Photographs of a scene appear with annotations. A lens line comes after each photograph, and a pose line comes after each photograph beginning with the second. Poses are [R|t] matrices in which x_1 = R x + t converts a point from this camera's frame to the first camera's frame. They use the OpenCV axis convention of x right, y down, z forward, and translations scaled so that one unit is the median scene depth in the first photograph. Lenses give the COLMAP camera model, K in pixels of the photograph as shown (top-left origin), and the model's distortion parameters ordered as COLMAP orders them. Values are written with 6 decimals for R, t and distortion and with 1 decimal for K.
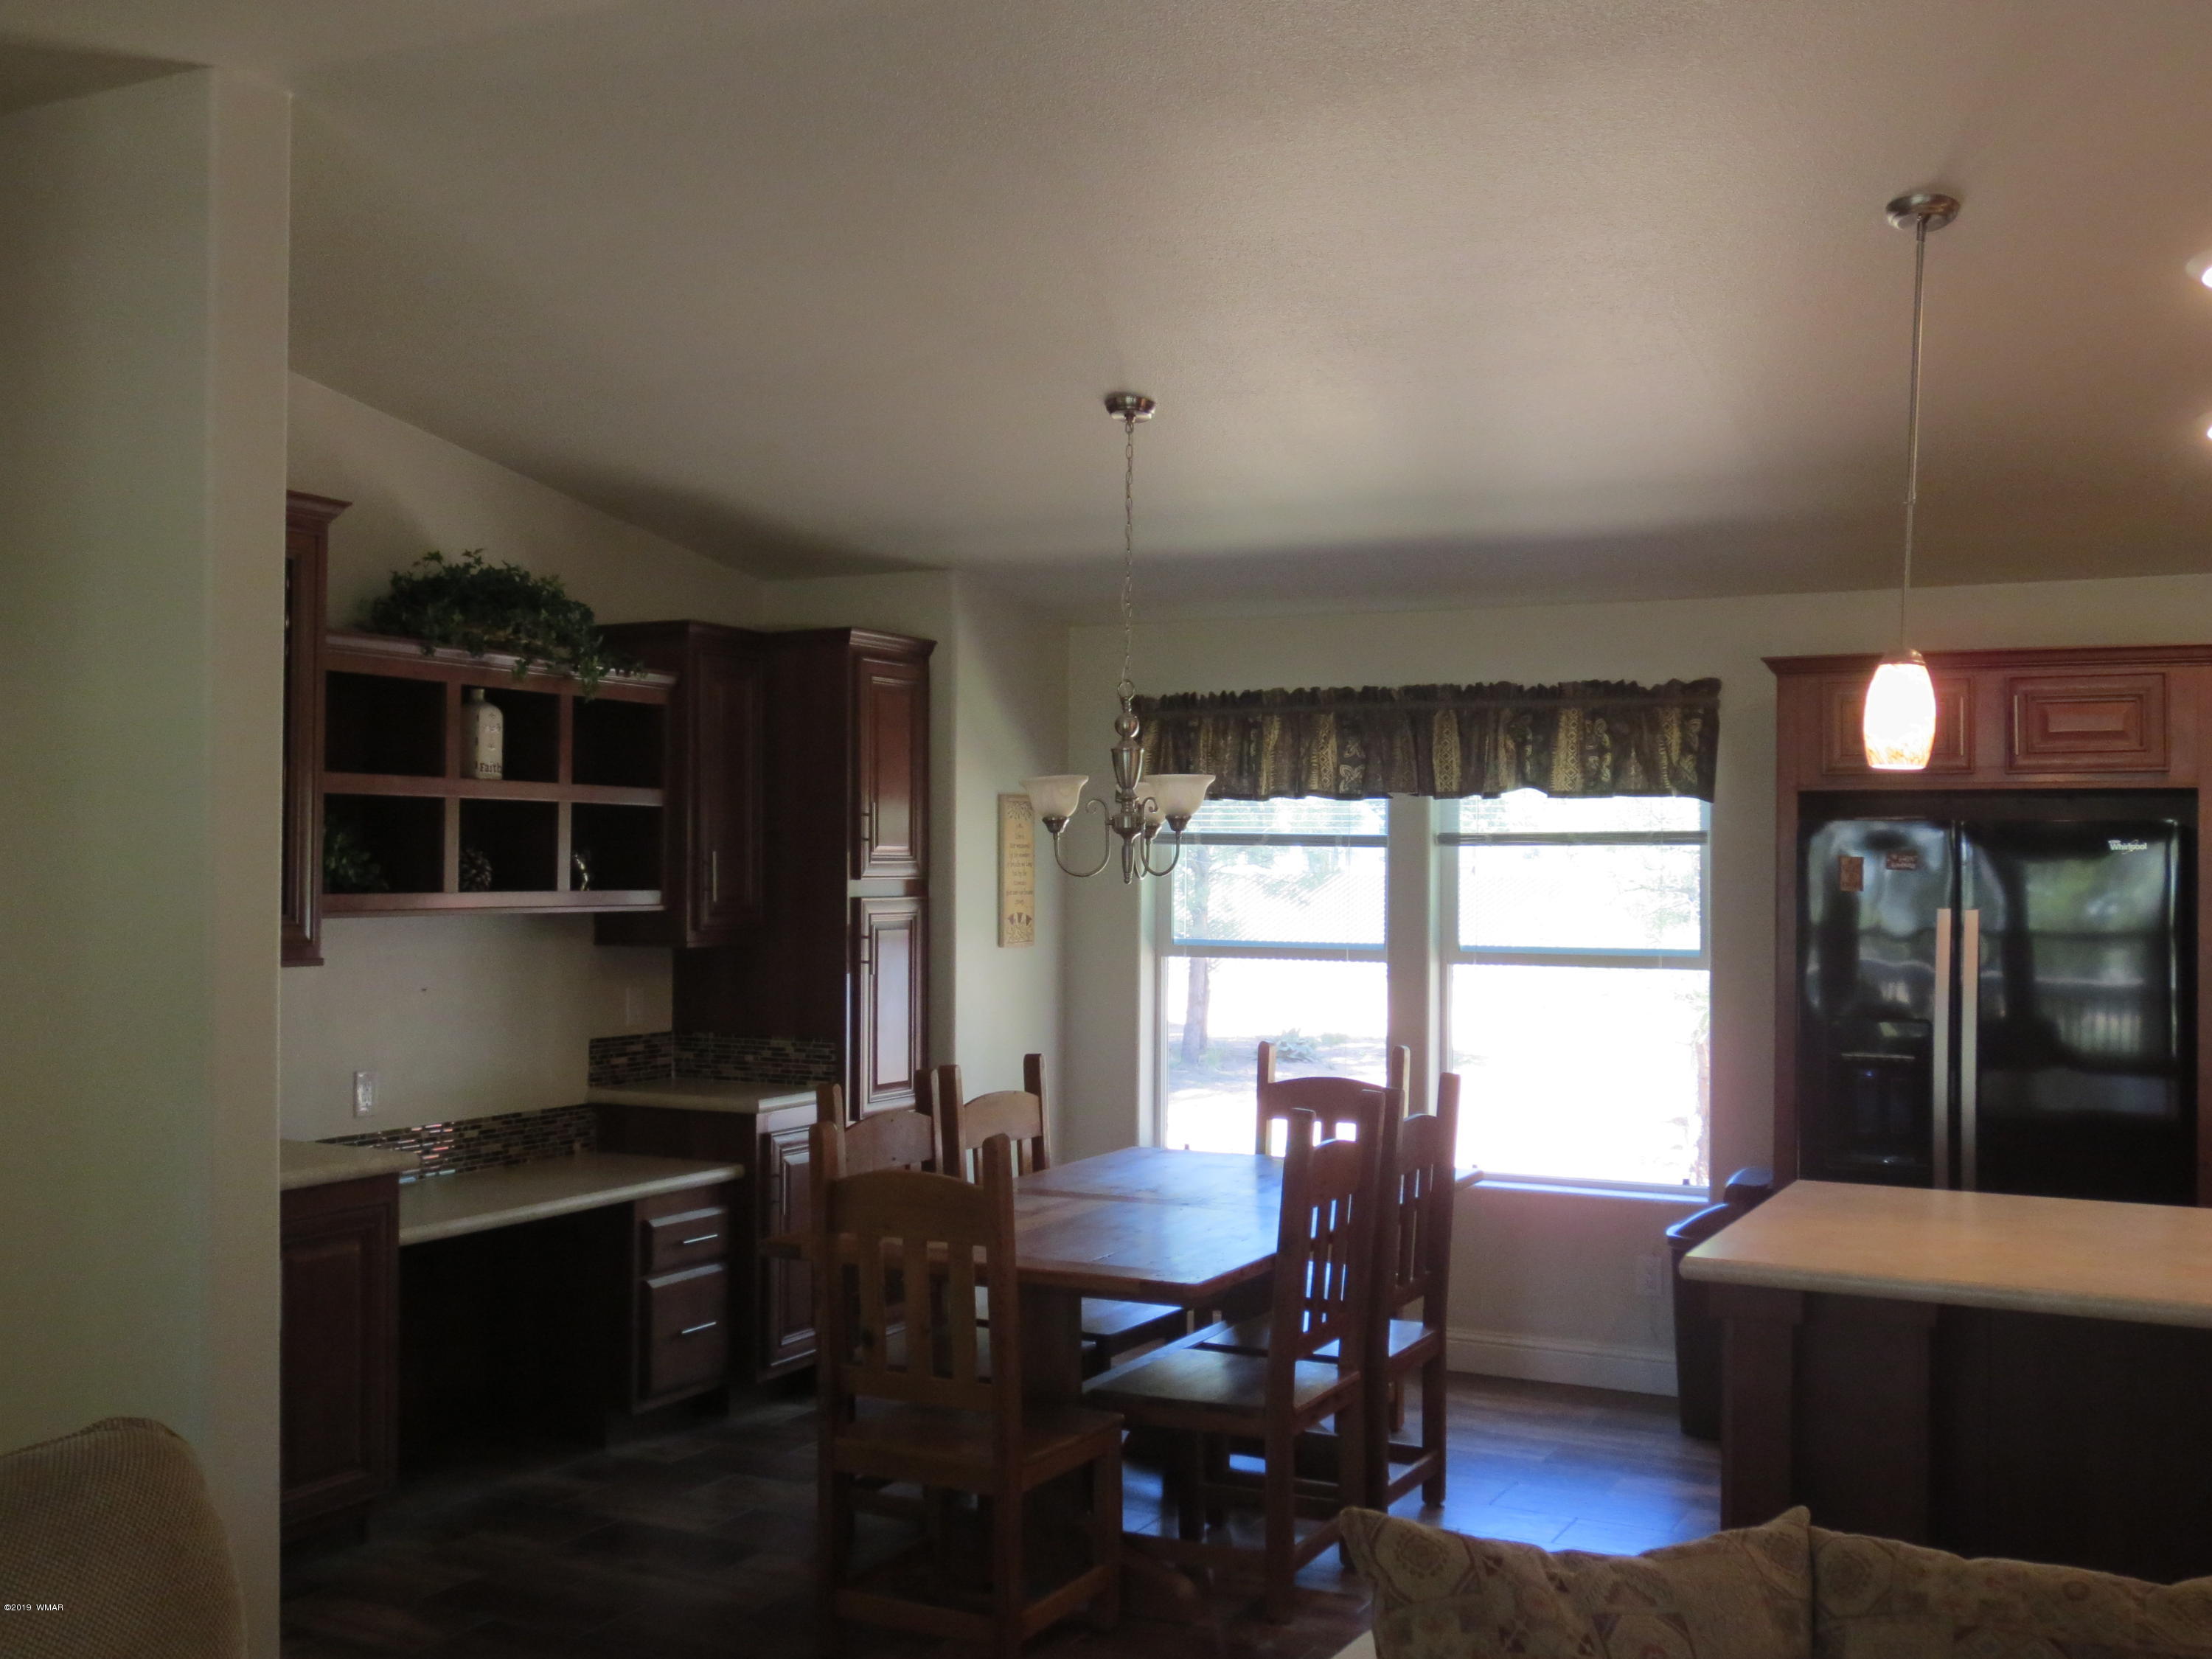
lens RADIAL K [[2184.9, 0, 1106.0], [0, 2184.9, 829.5], [0, 0, 1]] dist [-0.048633, 0.005142]
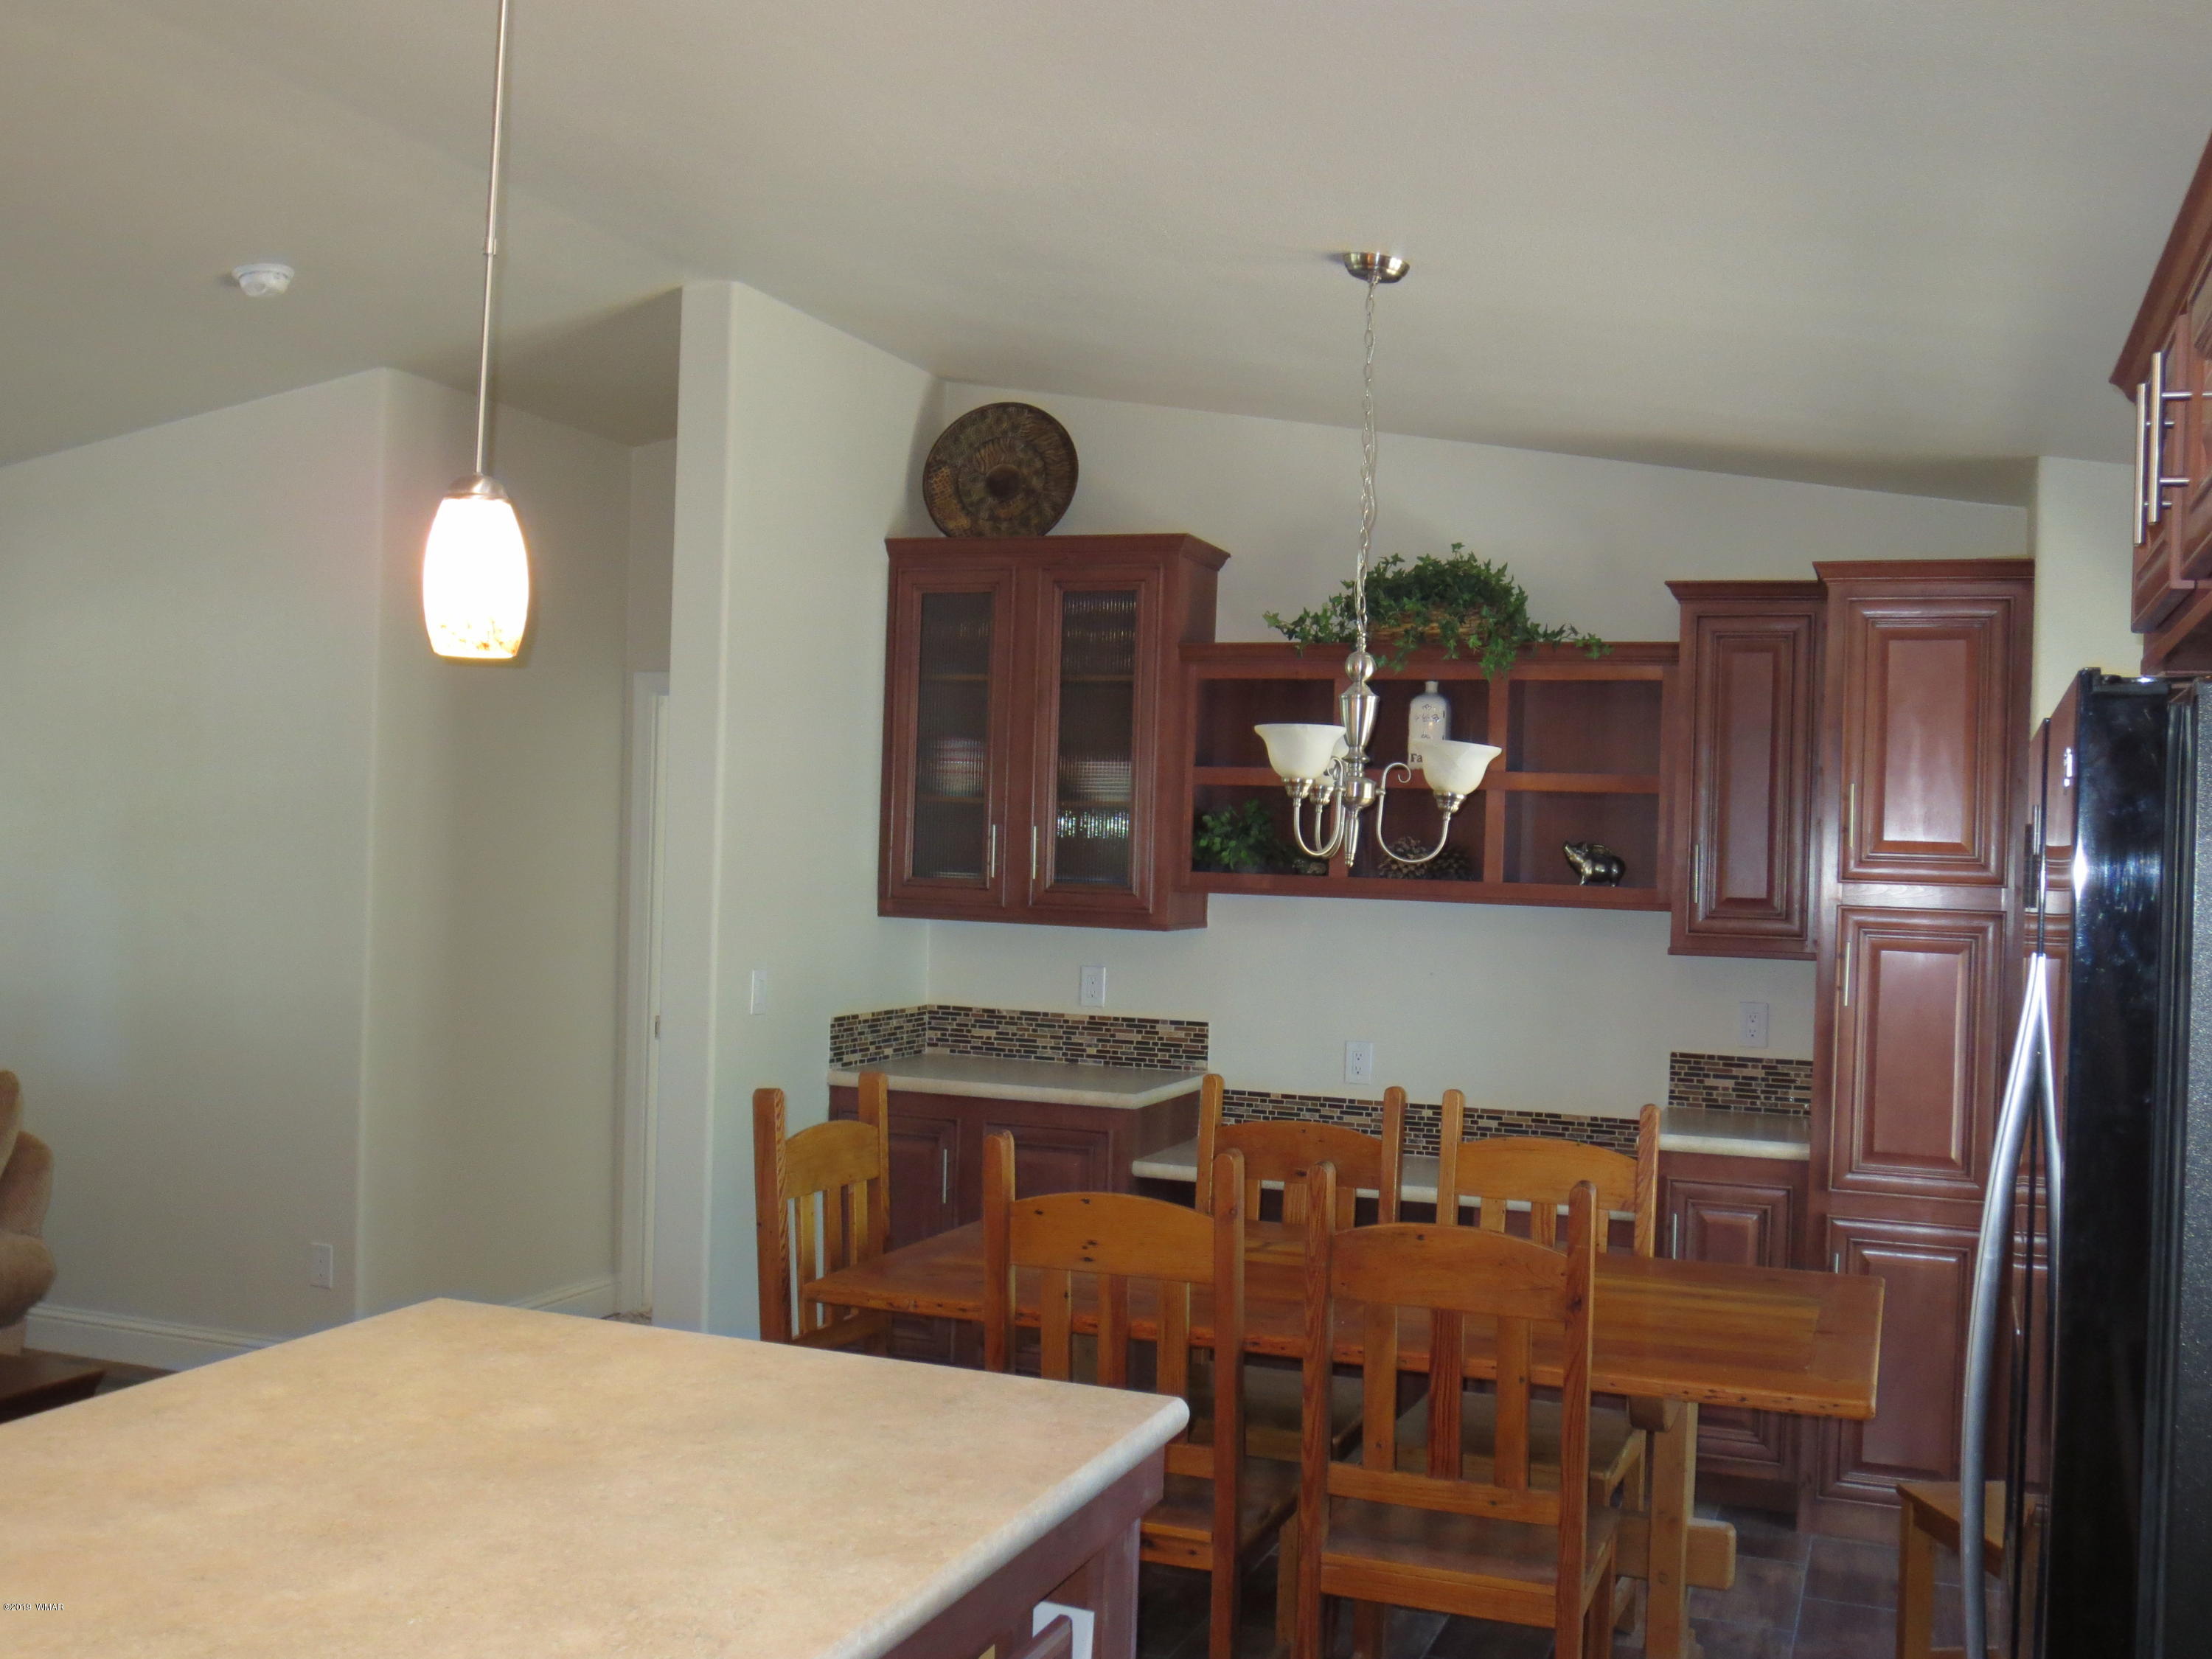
lens RADIAL K [[2092.1, 0, 1106.0], [0, 2092.1, 829.5], [0, 0, 1]] dist [-0.079944, 0.075138]
pose [[0.120209, -0.009536, -0.992703, 0.599765], [-0.018169, 0.999765, -0.011804, 0.017409], [0.992582, 0.019455, 0.120007, 0.657187]]
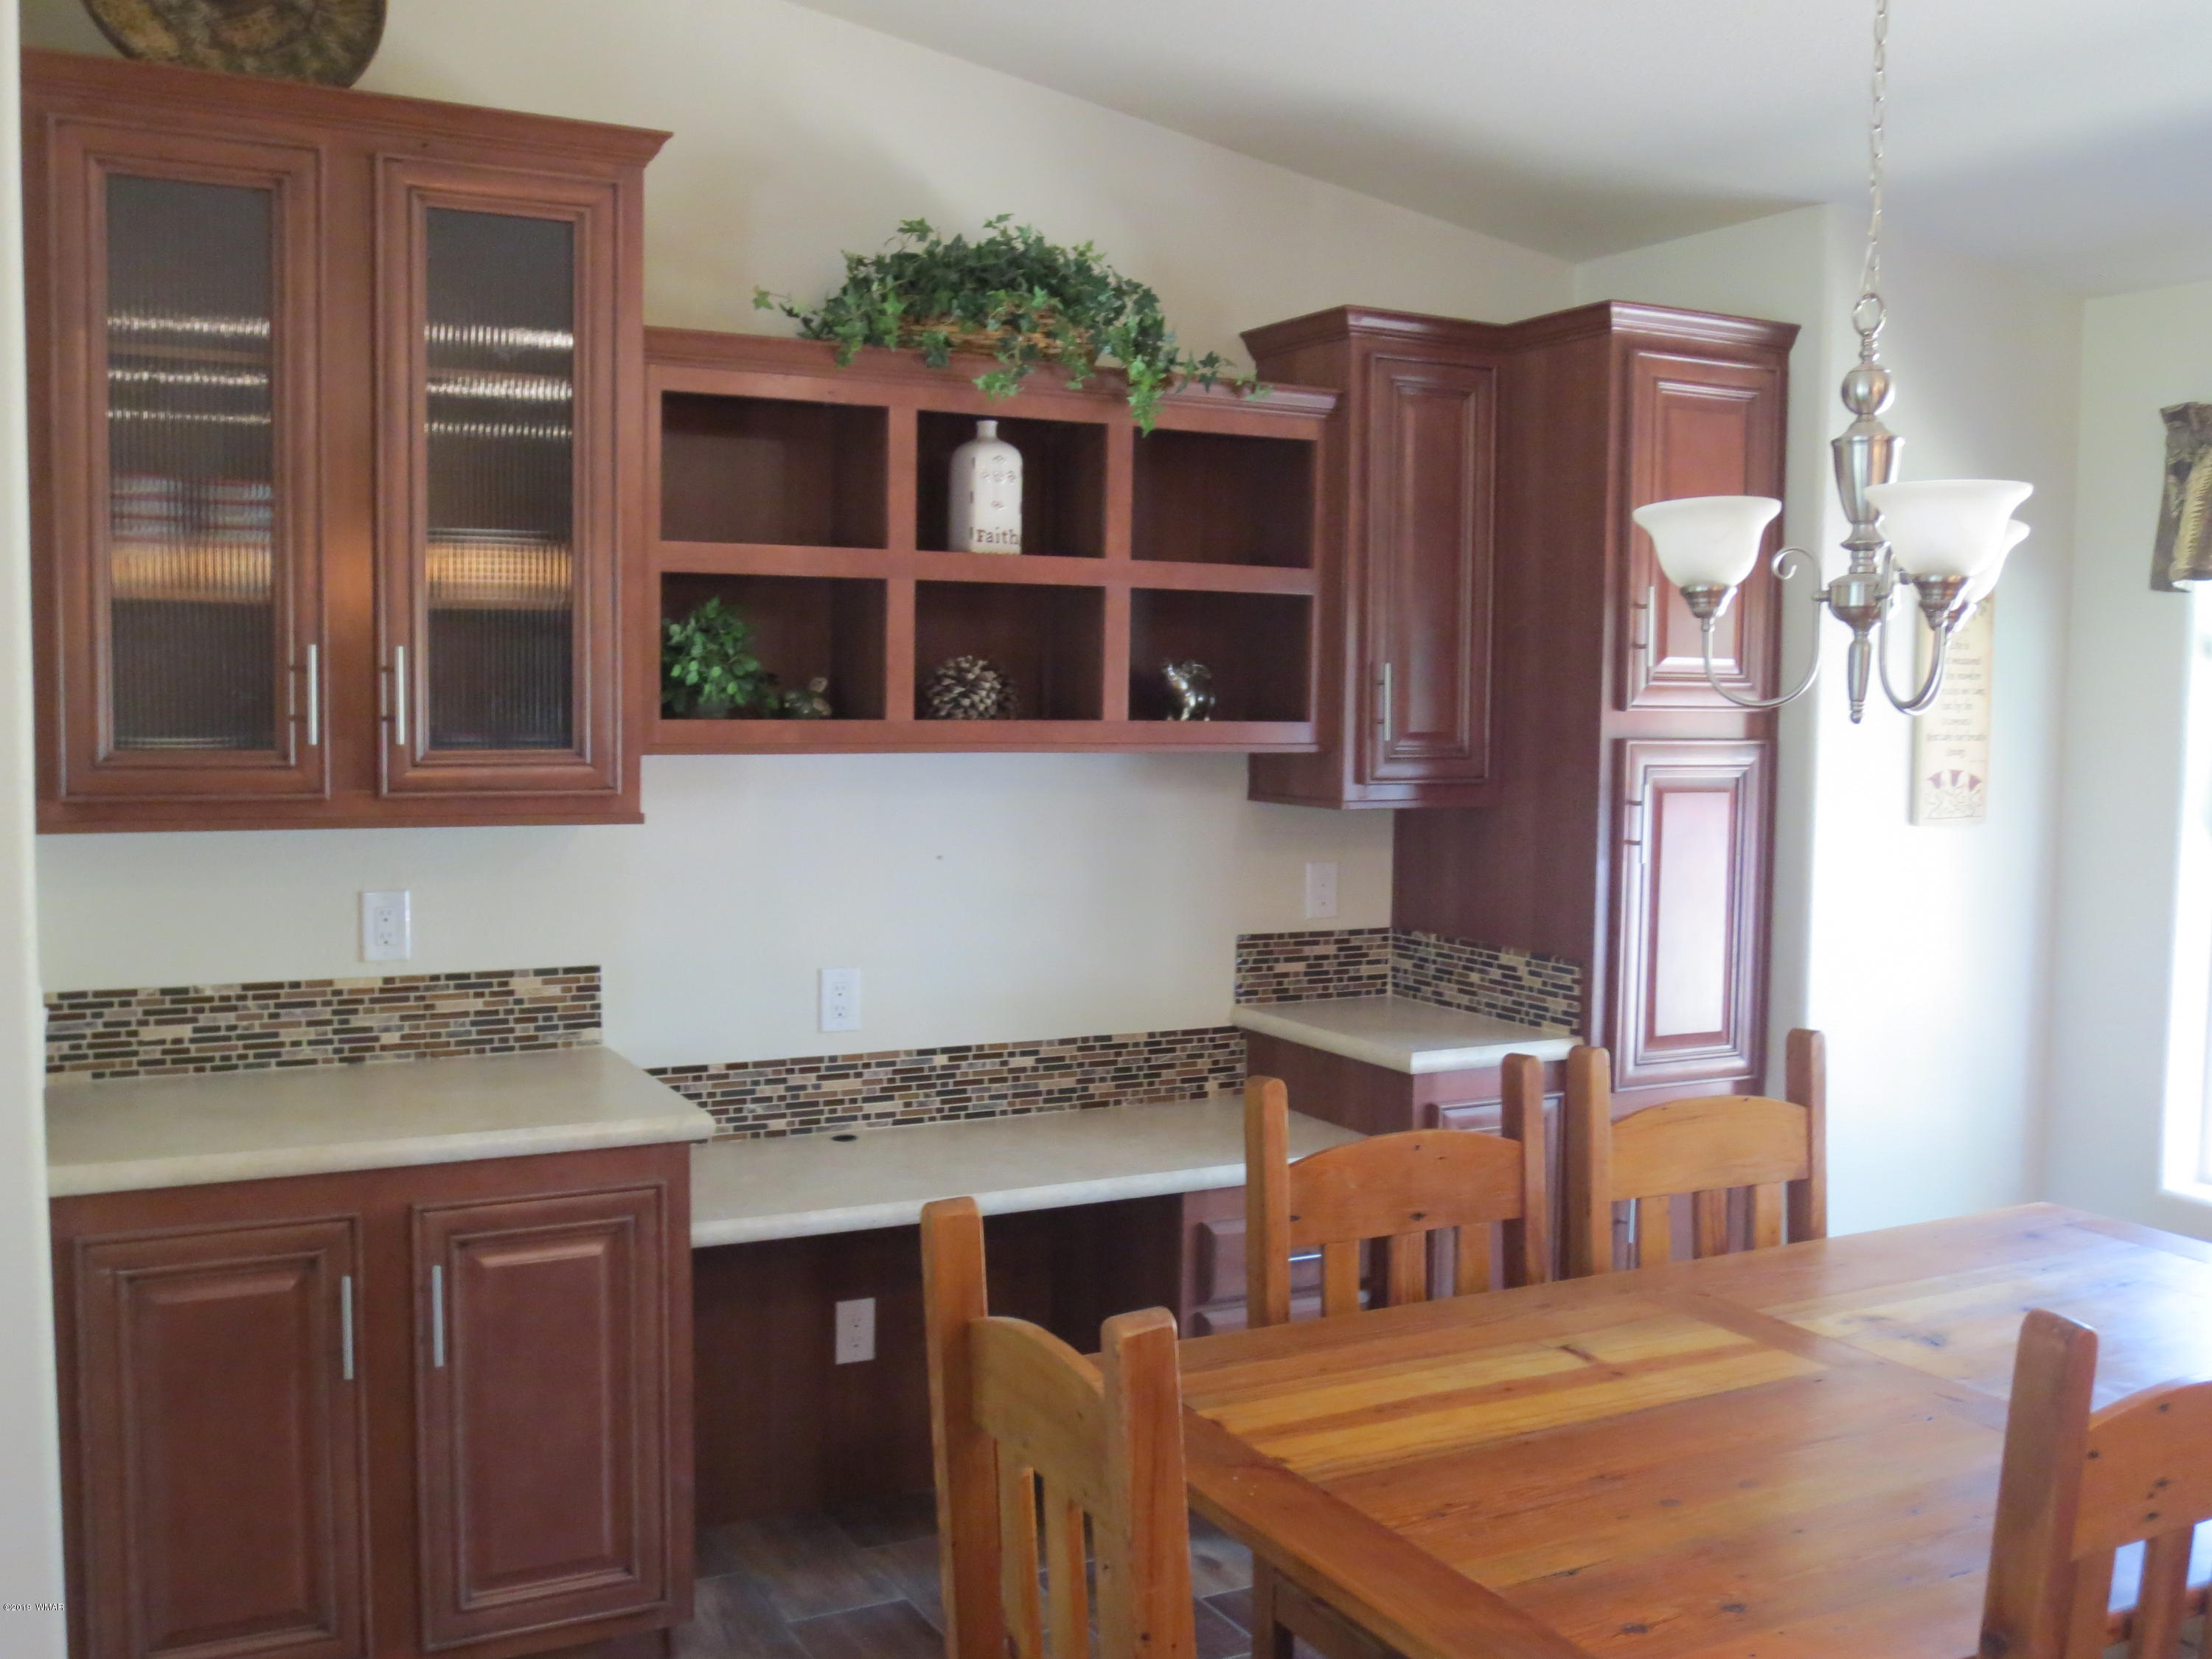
lens RADIAL K [[2110.4, 0, 1106.0], [0, 2110.4, 829.5], [0, 0, 1]] dist [-0.050043, 0.032439]
pose [[0.825401, 0.045433, -0.562716, 0.106131], [-0.001076, 0.996881, 0.078909, 0.009492], [0.564546, -0.064526, 0.822876, 0.423024]]
